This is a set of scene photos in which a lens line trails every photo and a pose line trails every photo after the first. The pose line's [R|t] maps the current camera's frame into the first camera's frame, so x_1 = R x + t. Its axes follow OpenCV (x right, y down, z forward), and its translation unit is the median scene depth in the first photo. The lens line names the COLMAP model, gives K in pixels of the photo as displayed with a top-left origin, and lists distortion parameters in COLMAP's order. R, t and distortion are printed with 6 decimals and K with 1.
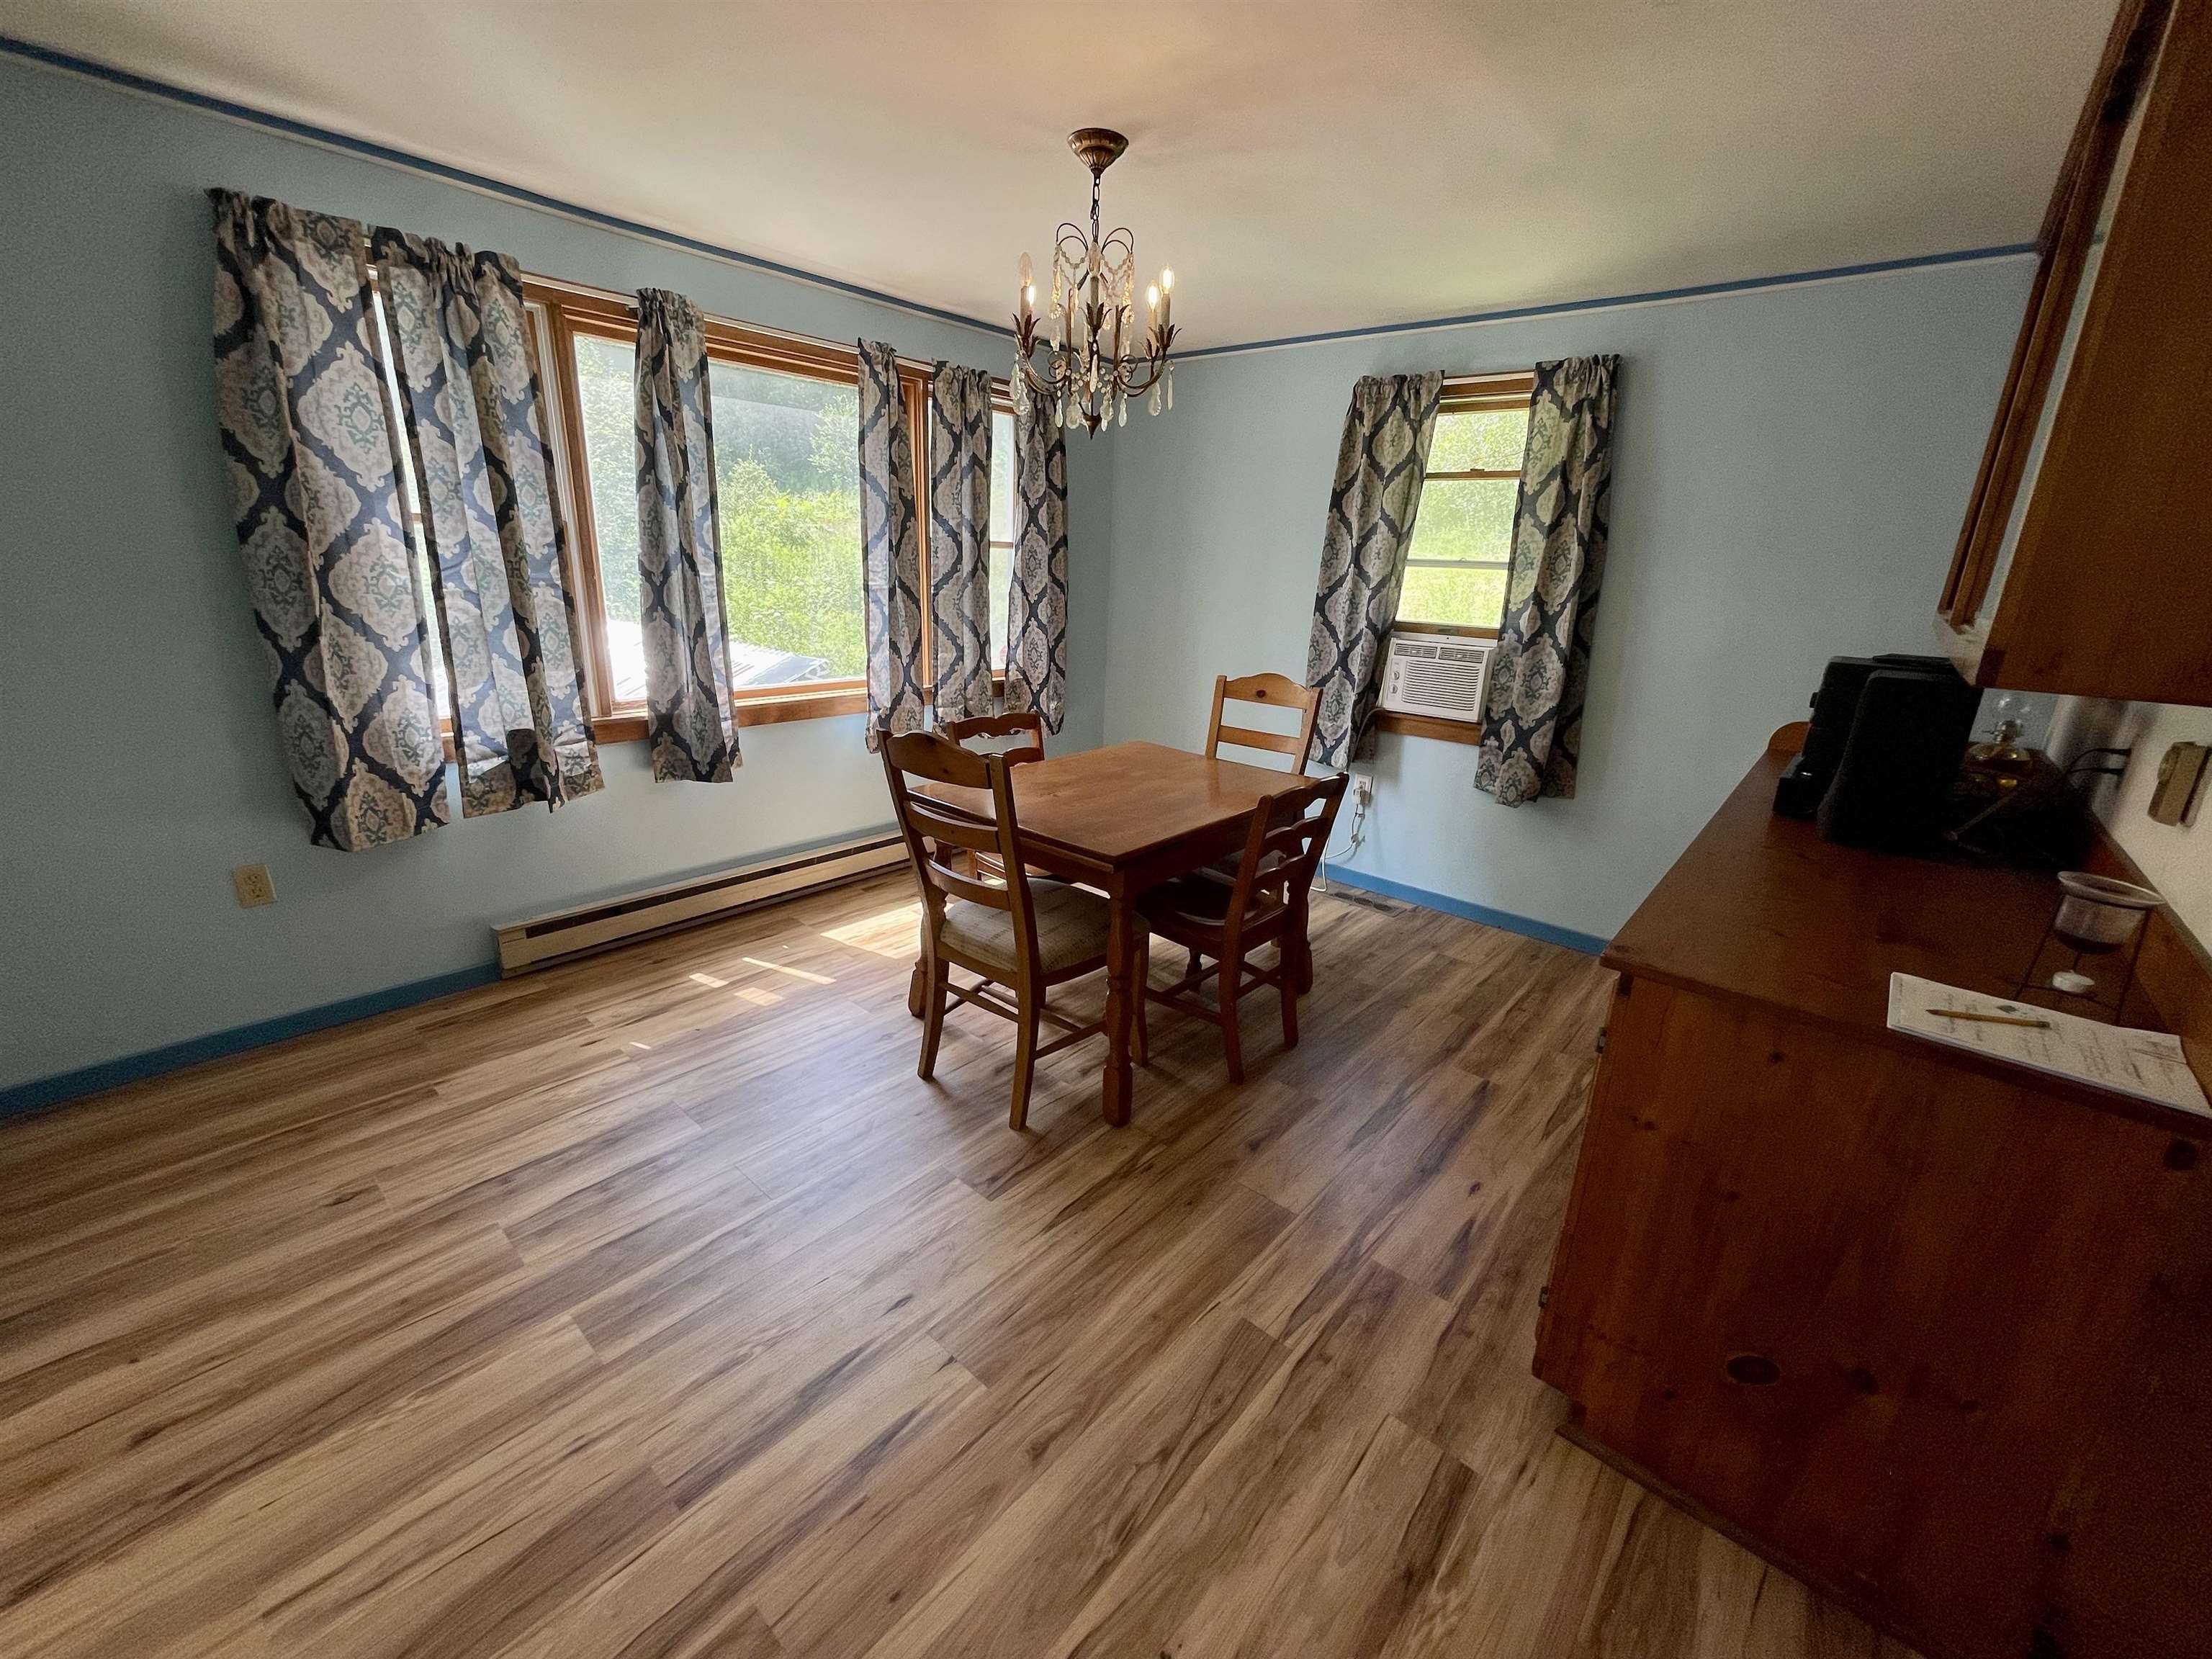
lens RADIAL K [[894.4, 0, 1108.3], [0, 894.4, 829.1], [0, 0, 1]] dist [-0.002775, 0.000181]
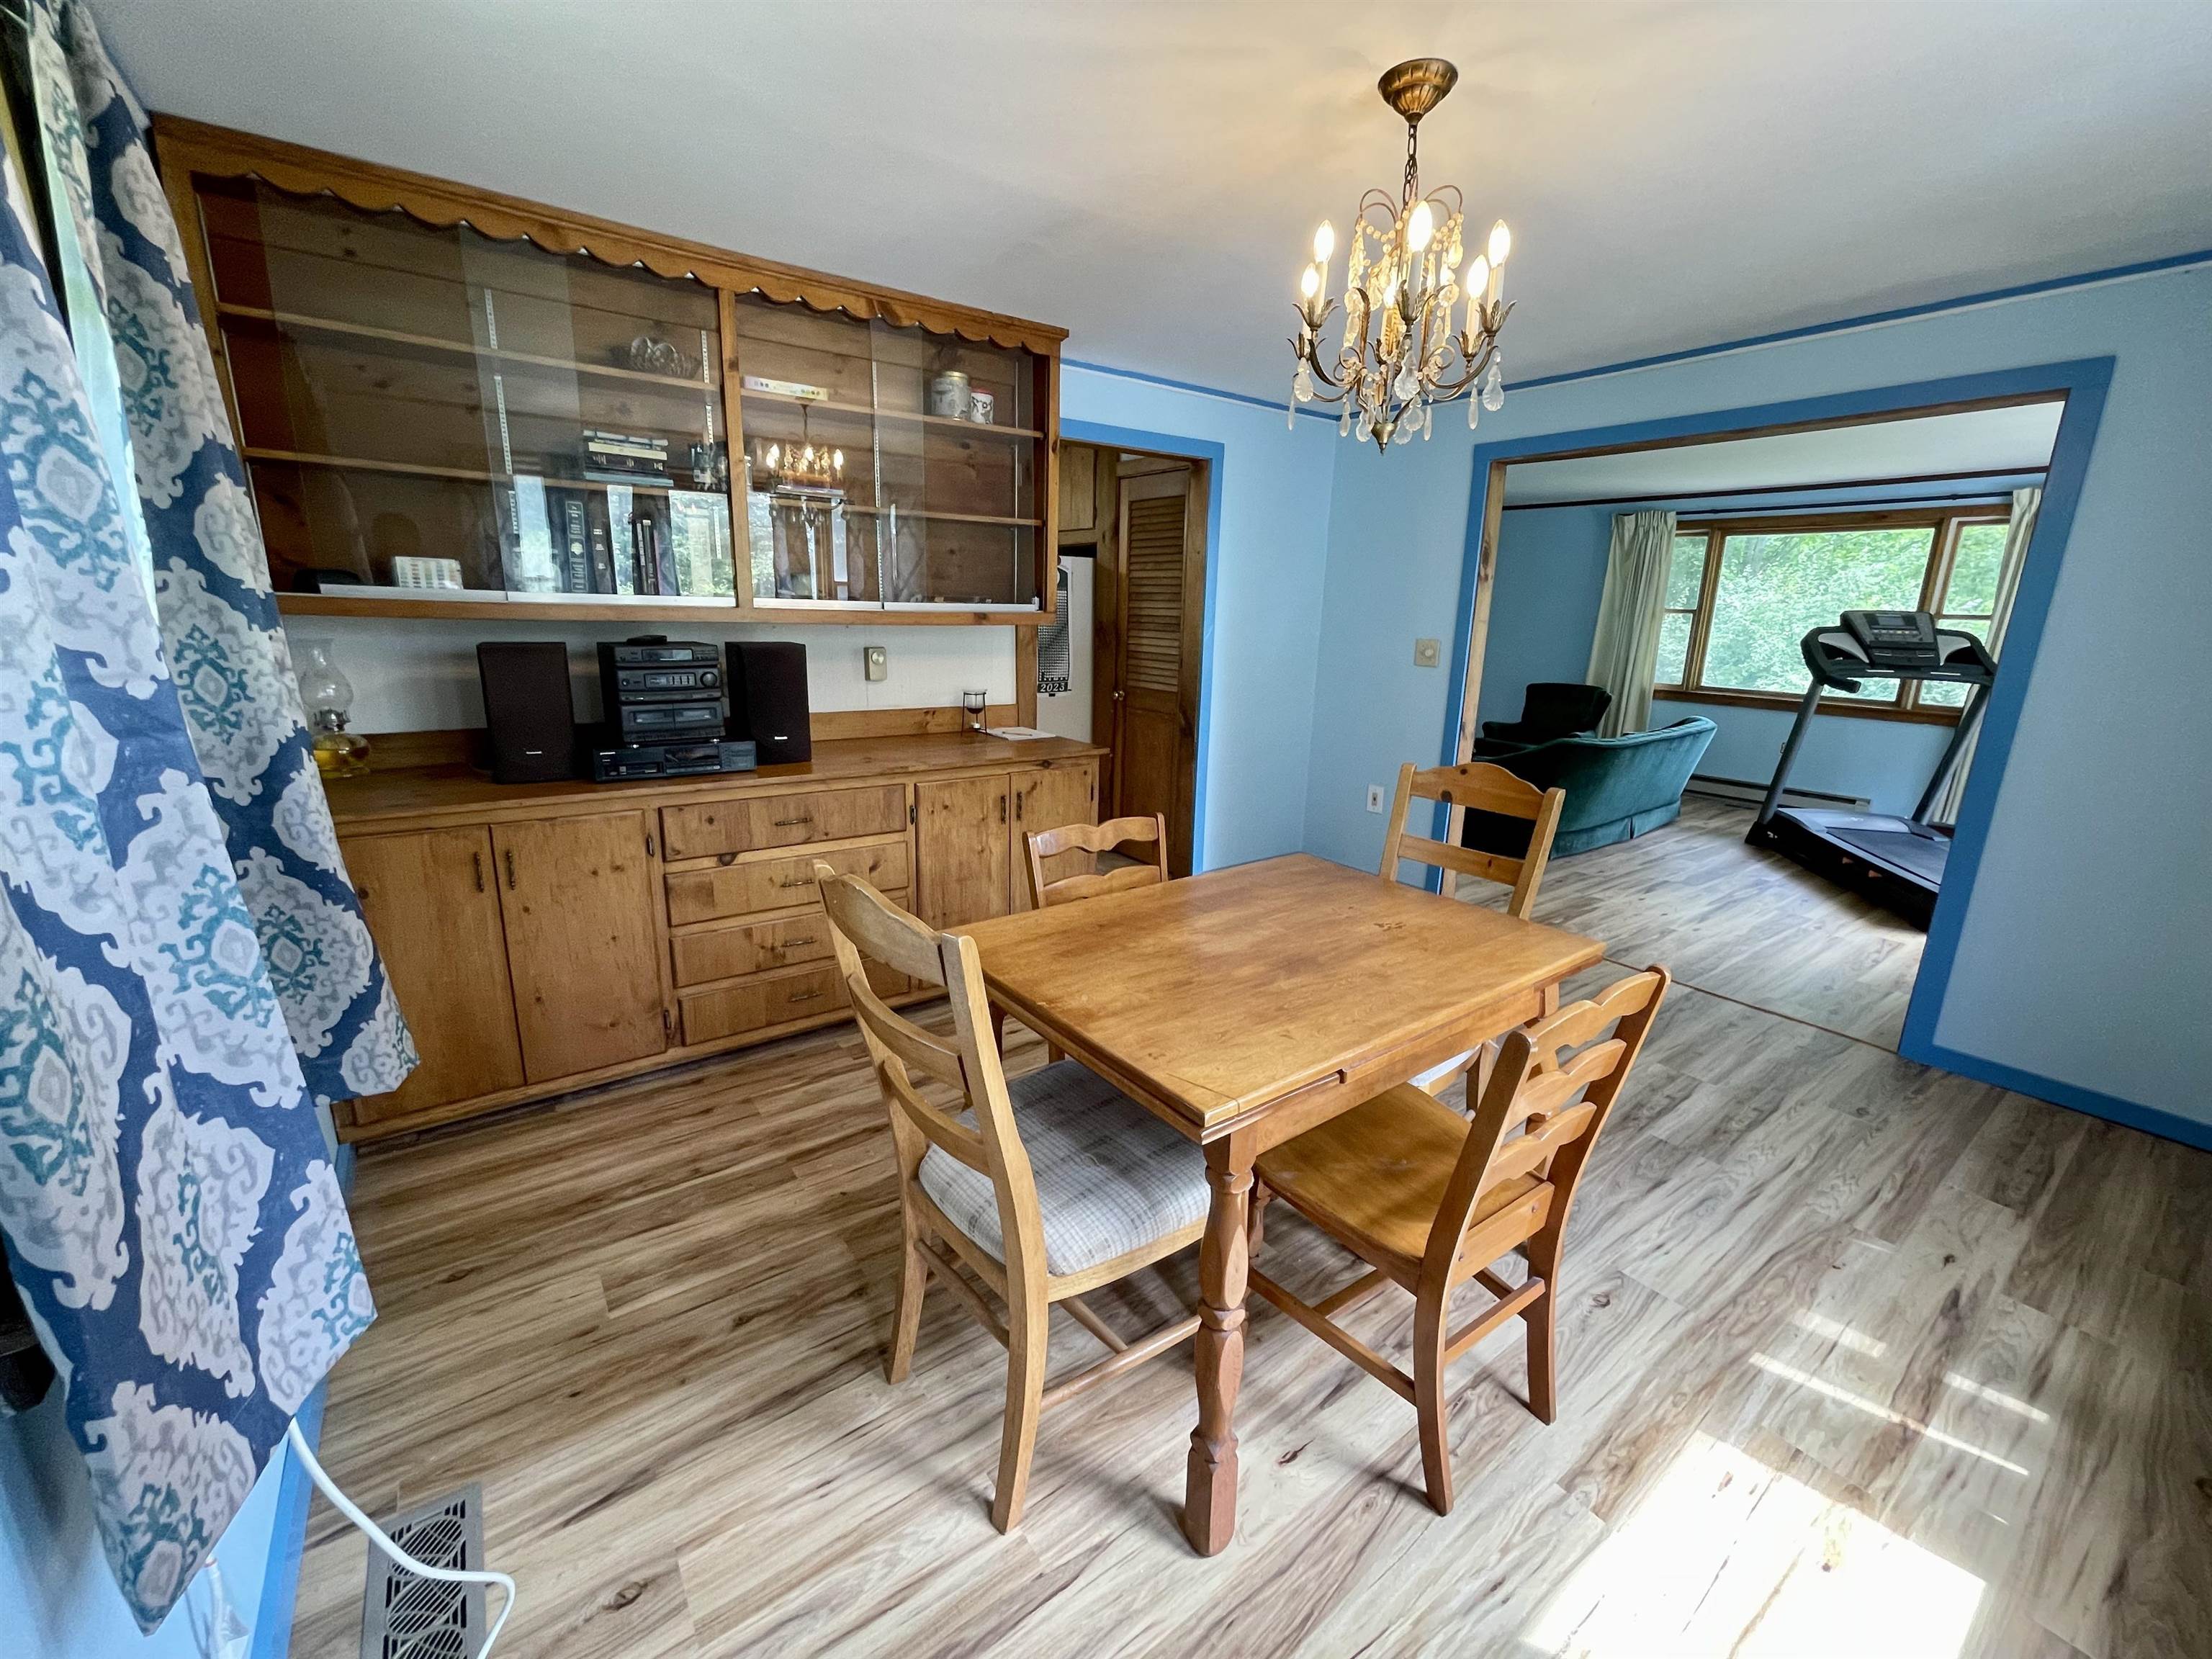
lens RADIAL K [[894.4, 0, 1106.7], [0, 894.4, 827.2], [0, 0, 1]] dist [-0.002775, 0.000181]
pose [[-0.973556, -0.114791, 0.197512, 0.021732], [0.003904, 0.856099, 0.516797, -0.432908], [-0.228414, 0.503902, -0.833013, 1.442109]]
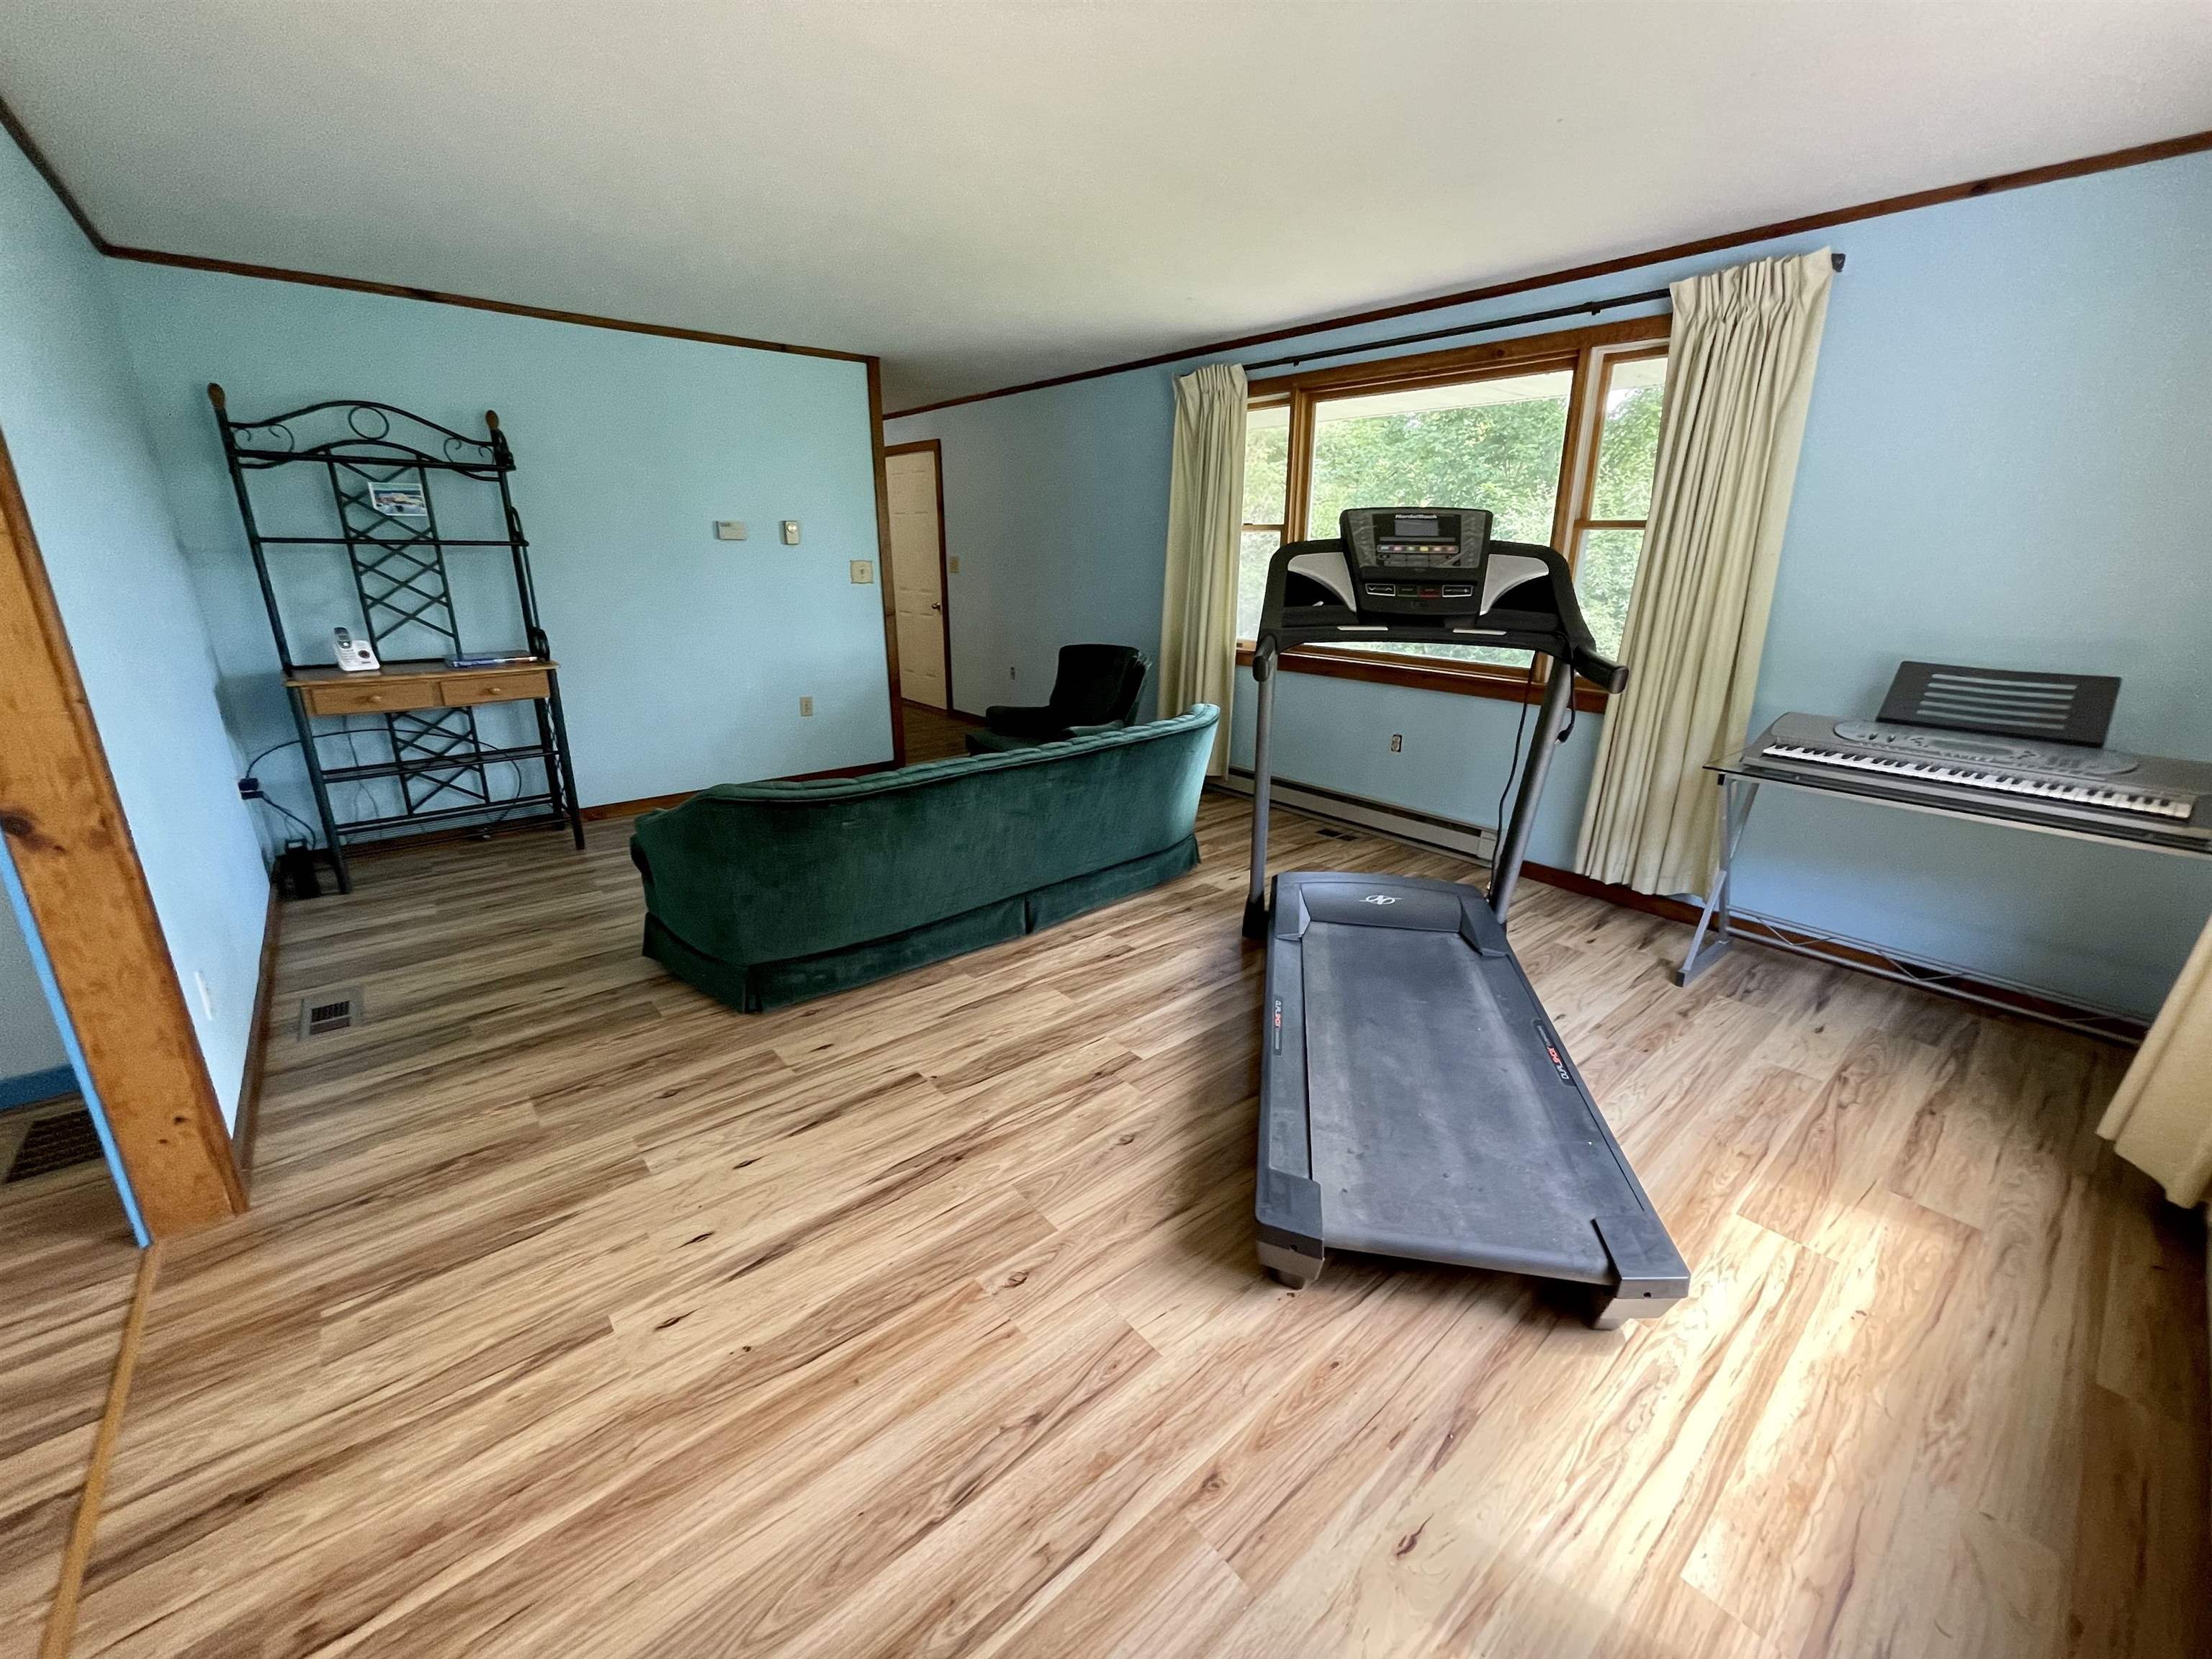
lens RADIAL K [[894.4, 0, 1105.6], [0, 894.4, 826.1], [0, 0, 1]] dist [-0.002775, 0.000181]
pose [[-0.987899, -0.093181, 0.123985, -0.035896], [-0.006226, 0.822588, 0.568604, -0.414508], [-0.154972, 0.560952, -0.813214, 1.377159]]
